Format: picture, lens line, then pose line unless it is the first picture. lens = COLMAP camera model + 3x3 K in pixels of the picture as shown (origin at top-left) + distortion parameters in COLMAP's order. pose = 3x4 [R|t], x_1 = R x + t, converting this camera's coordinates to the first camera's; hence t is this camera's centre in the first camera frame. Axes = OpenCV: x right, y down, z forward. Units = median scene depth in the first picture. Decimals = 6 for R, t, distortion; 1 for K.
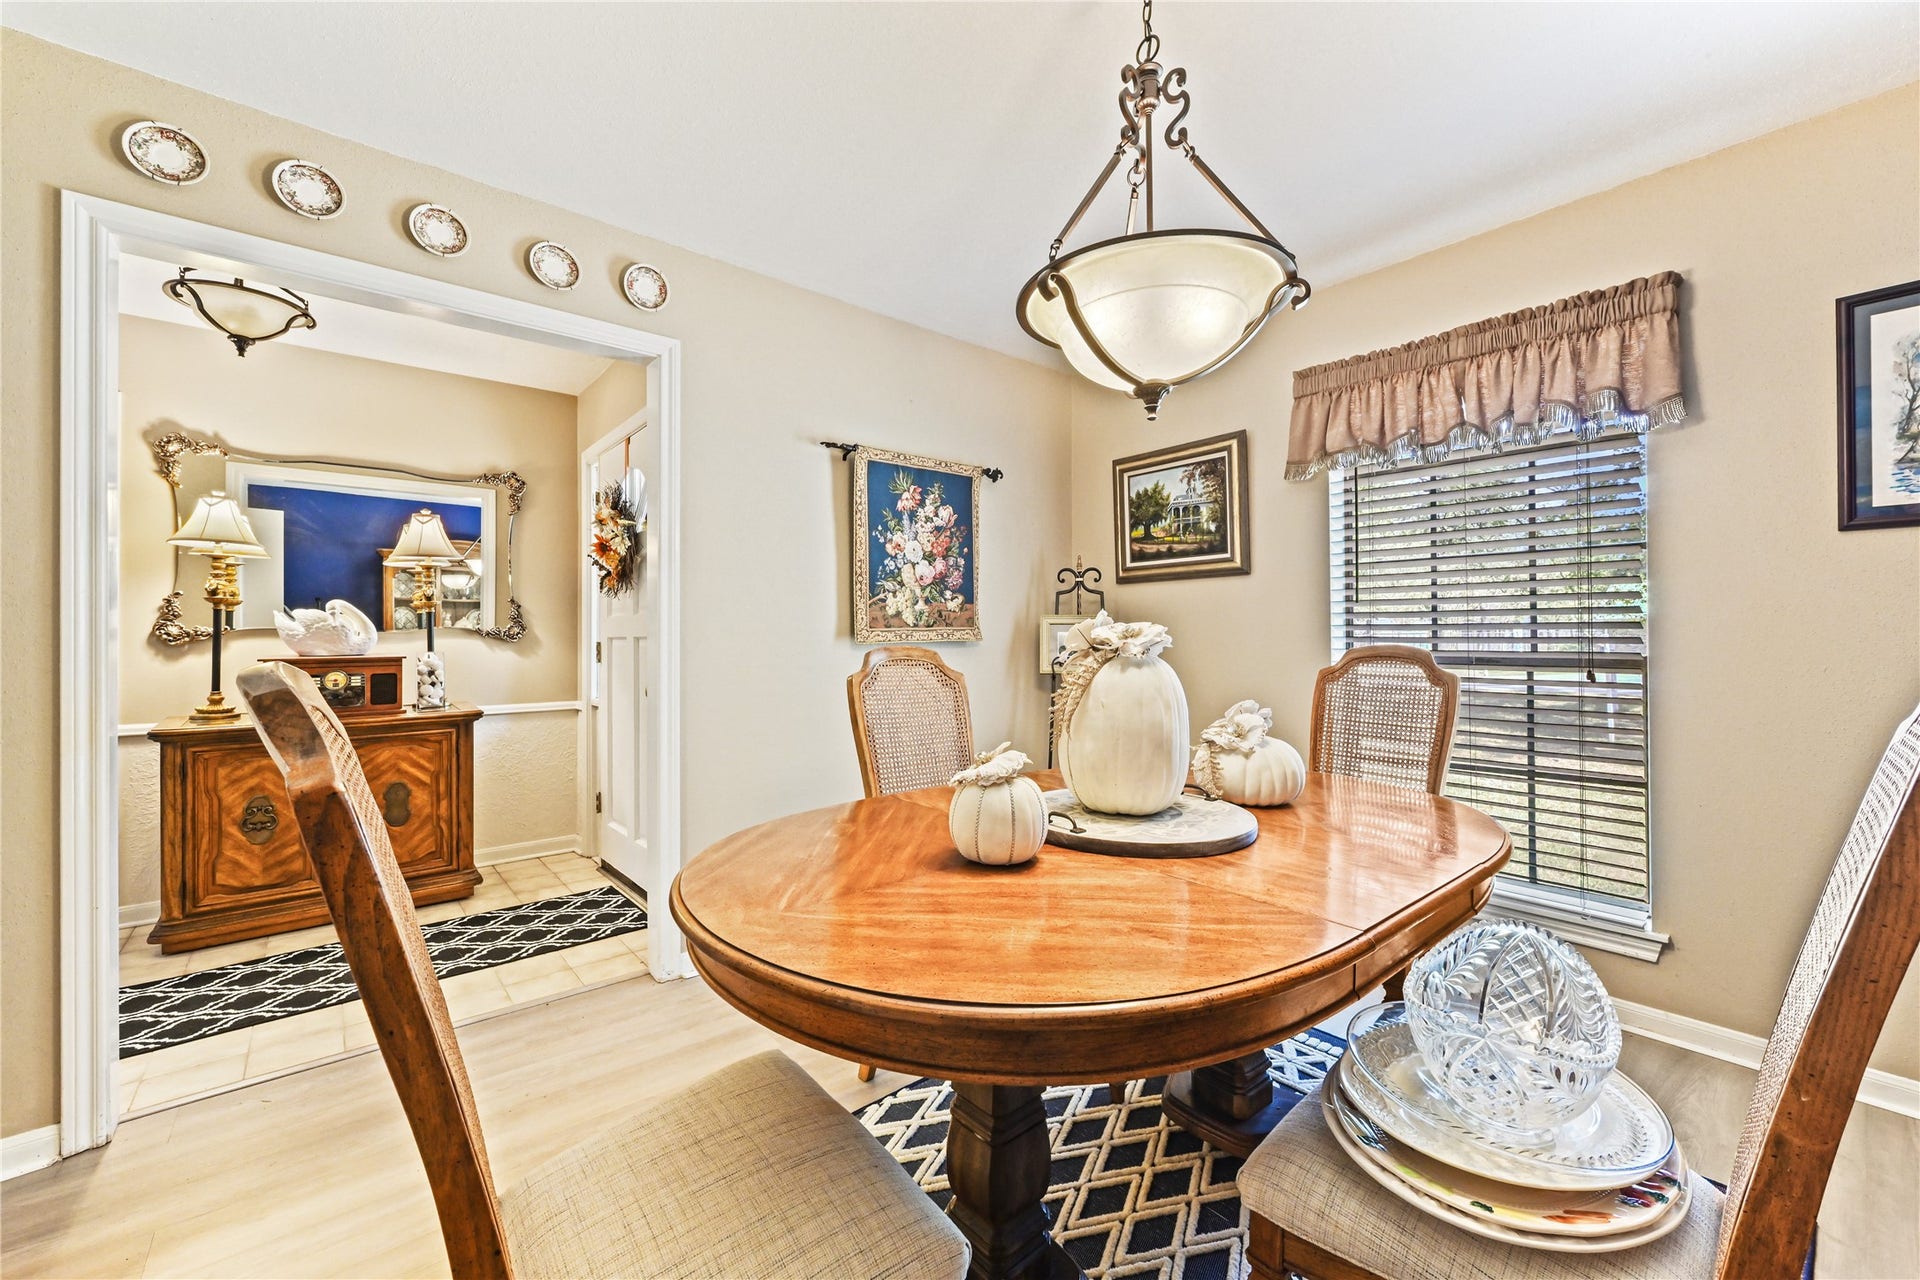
lens RADIAL K [[743.4, 0, 951.3], [0, 743.4, 636.5], [0, 0, 1]] dist [0.000223, 0.000148]
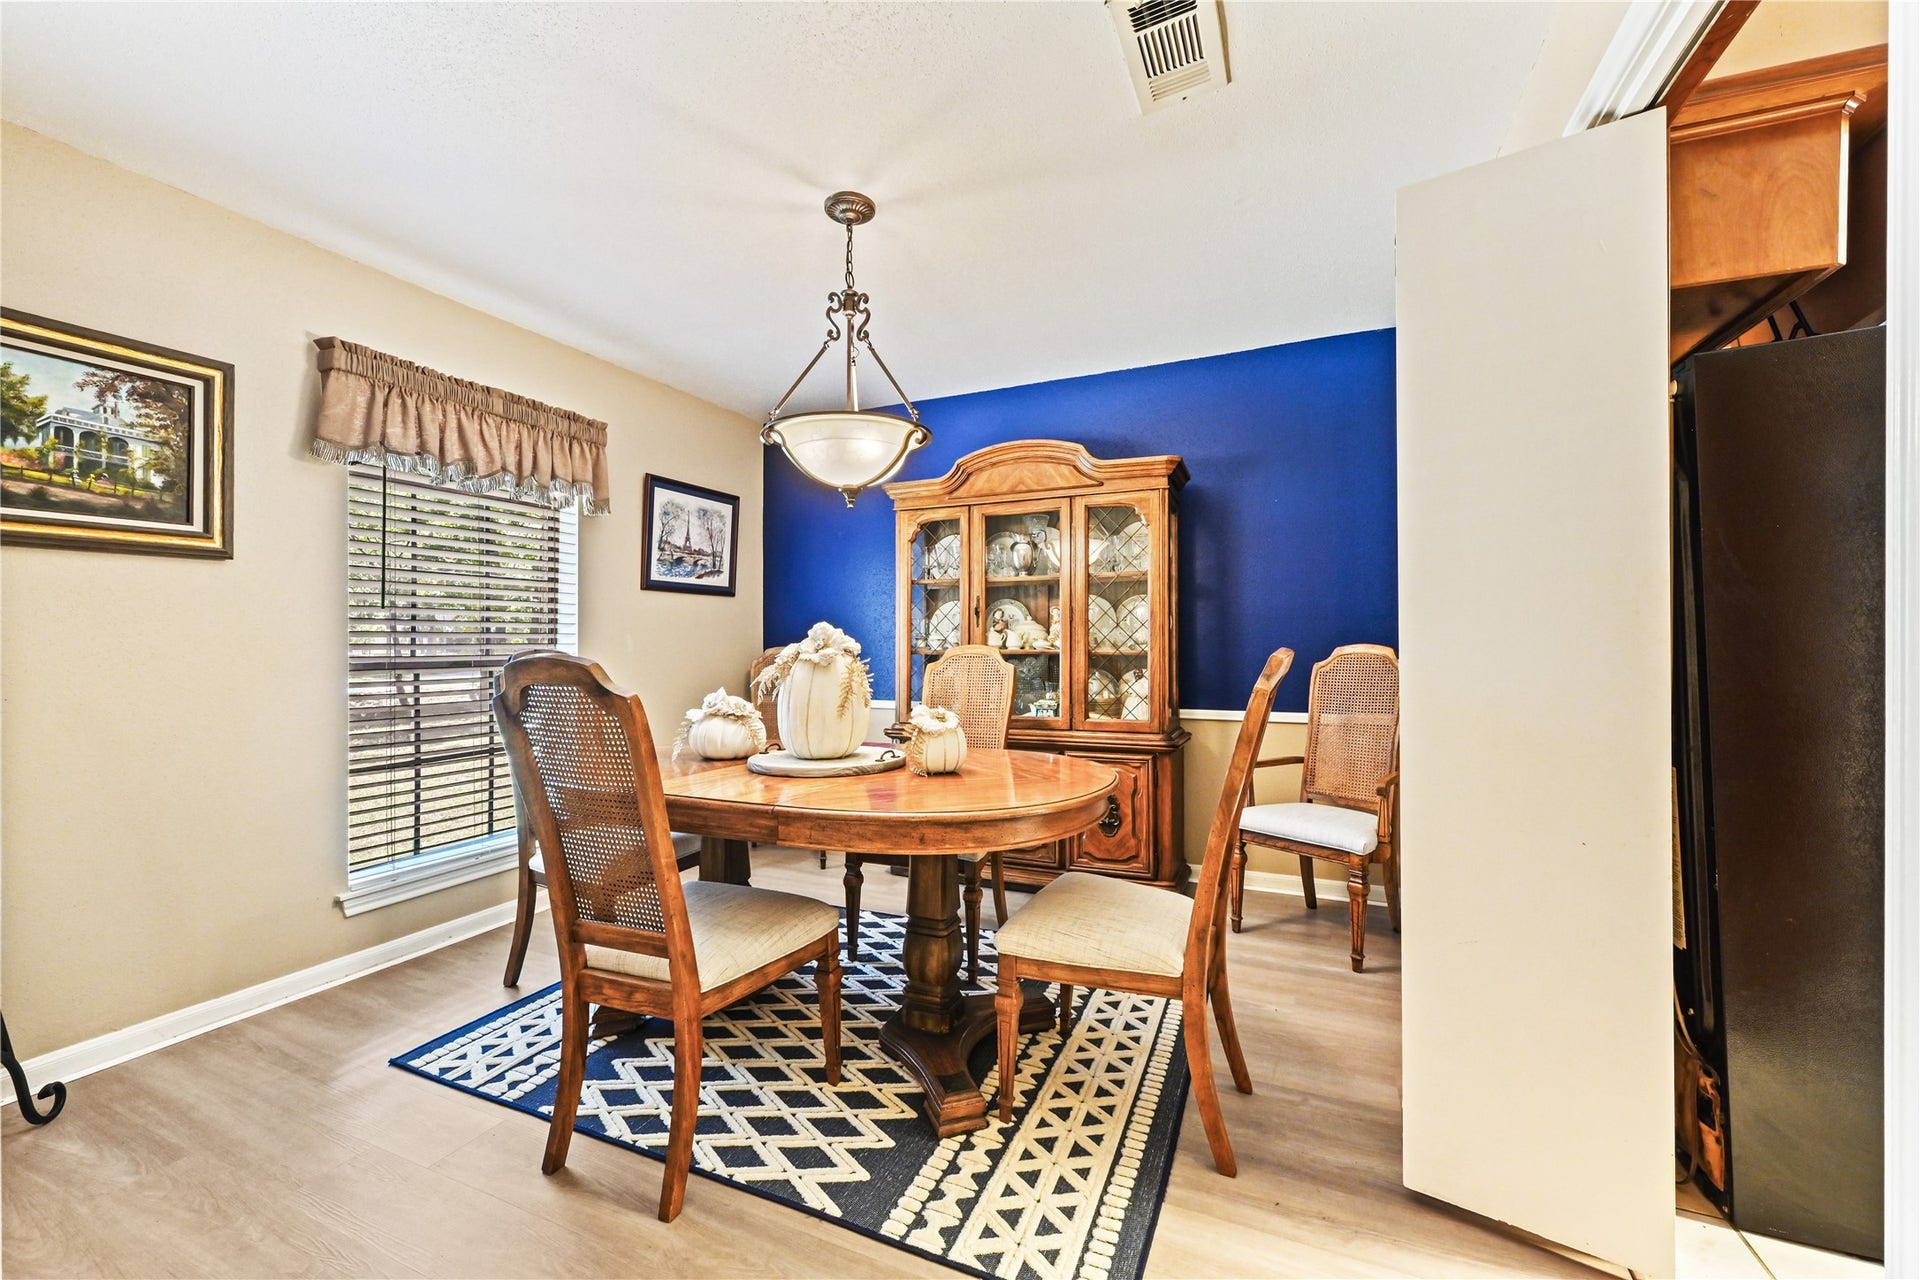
lens RADIAL K [[743.4, 0, 951.3], [0, 743.4, 636.5], [0, 0, 1]] dist [0.000223, 0.000148]
pose [[-0.414569, 0.006485, 0.909995, -0.602070], [0.000102, 0.999975, -0.007080, -0.002113], [-0.910018, -0.002843, -0.414559, 0.682614]]
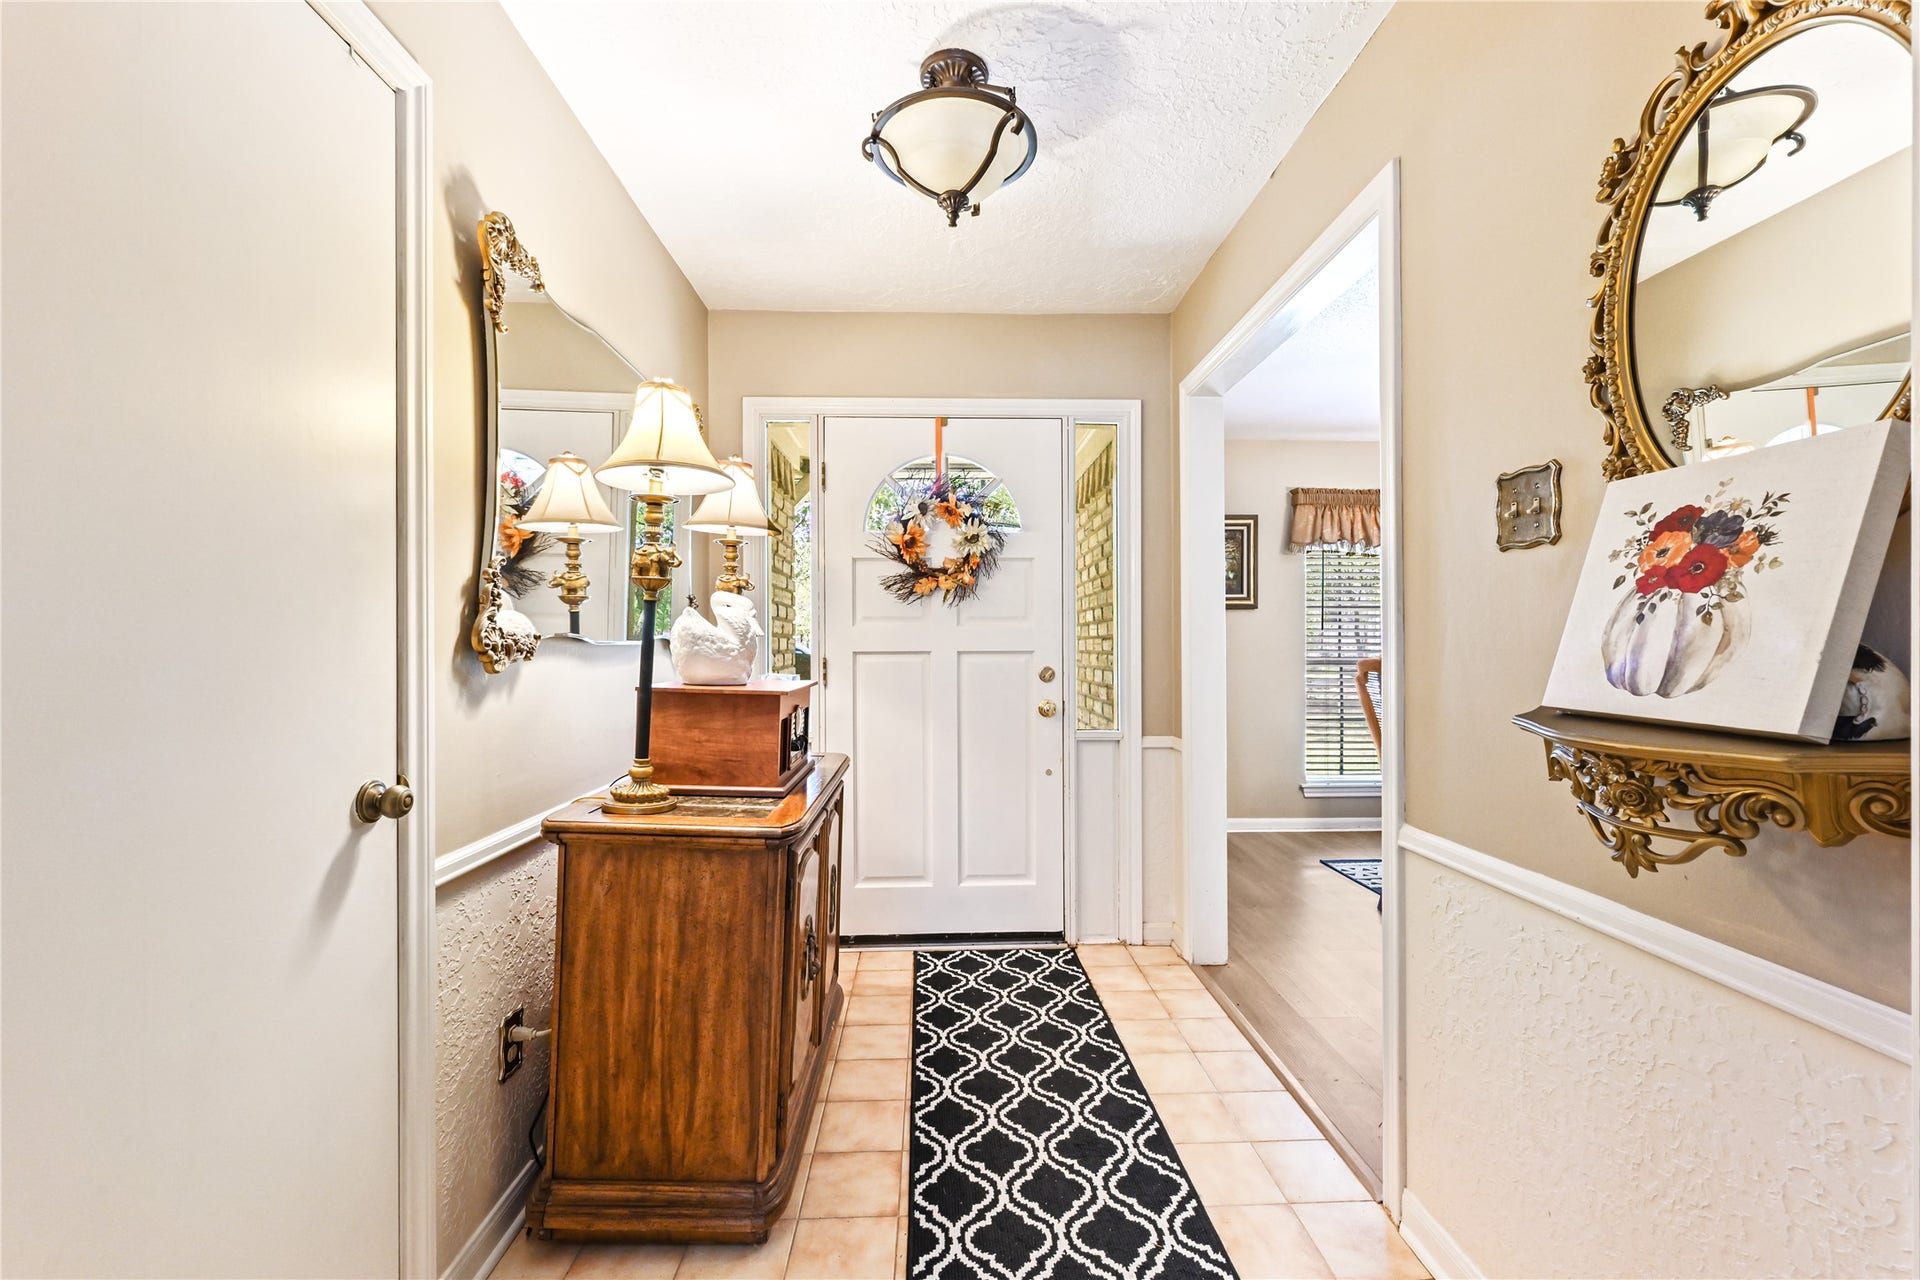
lens RADIAL K [[764.9, 0, 965.2], [0, 764.9, 647.6], [0, 0, 1]] dist [0.000618, 0.000385]
pose [[0.633645, 0.001910, 0.773621, -1.262201], [-0.001990, 0.999998, -0.000839, -0.002177], [-0.773621, -0.001008, 0.633648, 0.485648]]
